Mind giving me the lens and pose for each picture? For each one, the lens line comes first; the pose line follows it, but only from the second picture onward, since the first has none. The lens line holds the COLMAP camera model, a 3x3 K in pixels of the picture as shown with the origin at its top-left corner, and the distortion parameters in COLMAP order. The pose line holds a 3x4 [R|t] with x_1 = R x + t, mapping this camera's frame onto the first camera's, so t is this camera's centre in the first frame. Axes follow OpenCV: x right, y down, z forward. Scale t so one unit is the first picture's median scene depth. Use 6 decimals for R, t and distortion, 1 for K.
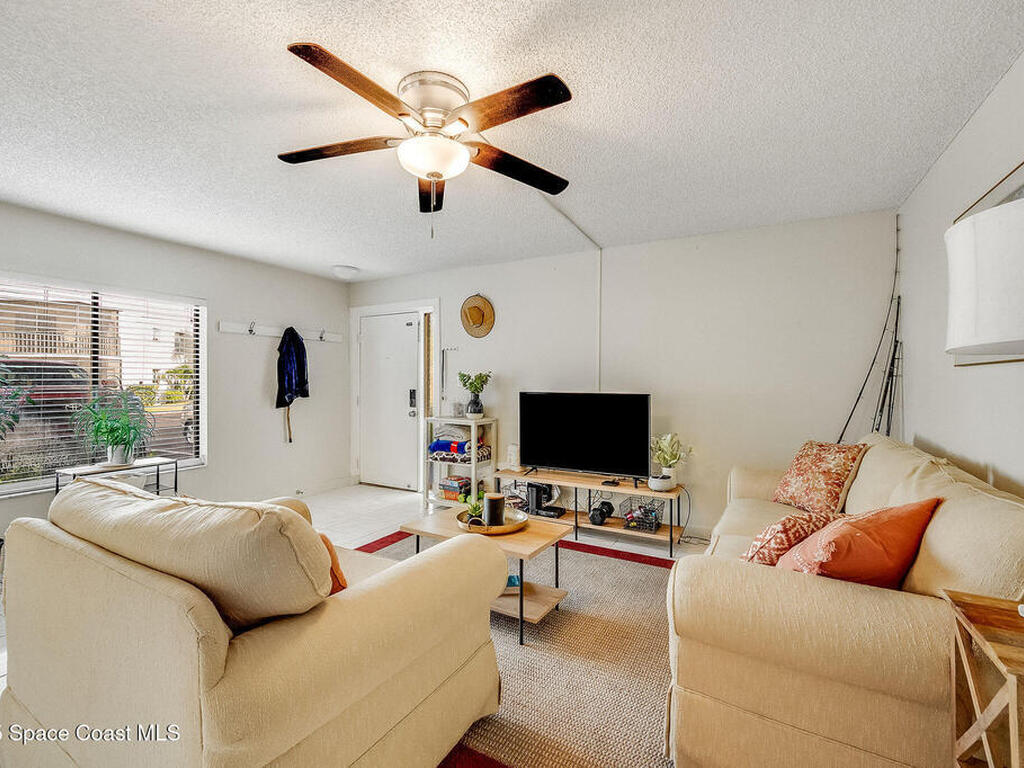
lens RADIAL K [[463.4, 0, 510.7], [0, 463.4, 380.1], [0, 0, 1]] dist [0.000372, 0.000356]
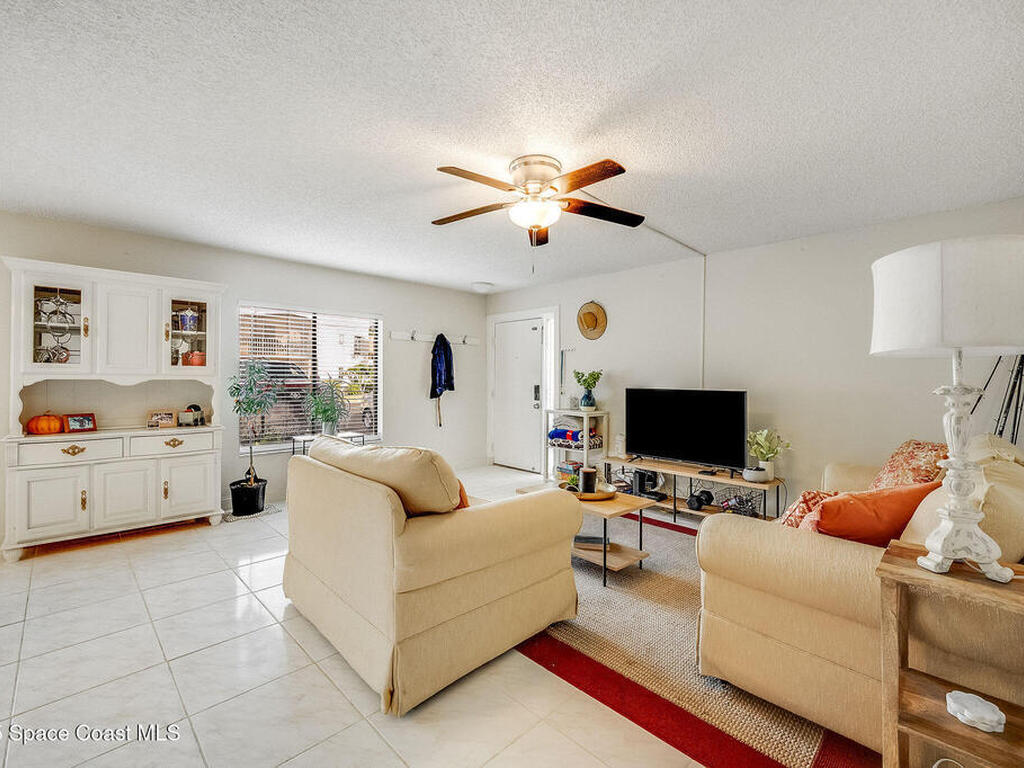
lens RADIAL K [[463.4, 0, 510.7], [0, 463.4, 380.1], [0, 0, 1]] dist [0.000372, 0.000356]
pose [[0.956085, 0.007805, -0.292985, 0.093666], [-0.006193, 0.999960, 0.006431, 0.000821], [0.293024, -0.004334, 0.956095, -0.182162]]
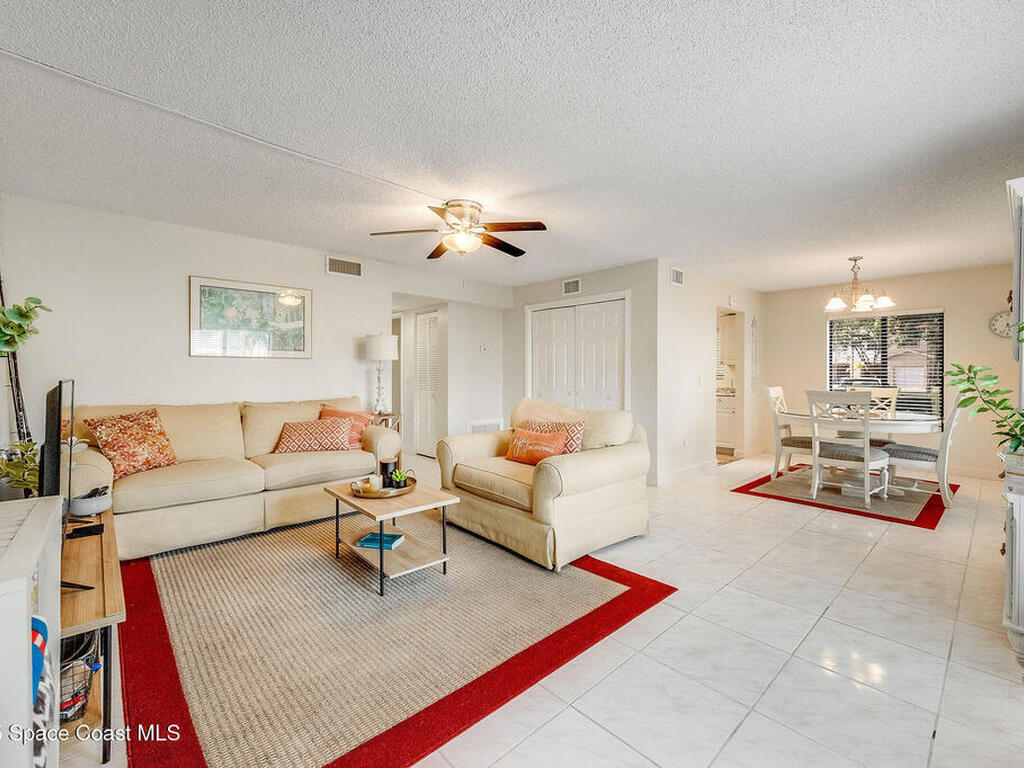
lens RADIAL K [[463.4, 0, 510.7], [0, 463.4, 380.1], [0, 0, 1]] dist [0.000372, 0.000356]
pose [[-0.945584, -0.009006, 0.325253, -0.539426], [-0.003658, 0.999848, 0.017049, 0.009595], [-0.325357, 0.014931, -0.945473, 1.572022]]
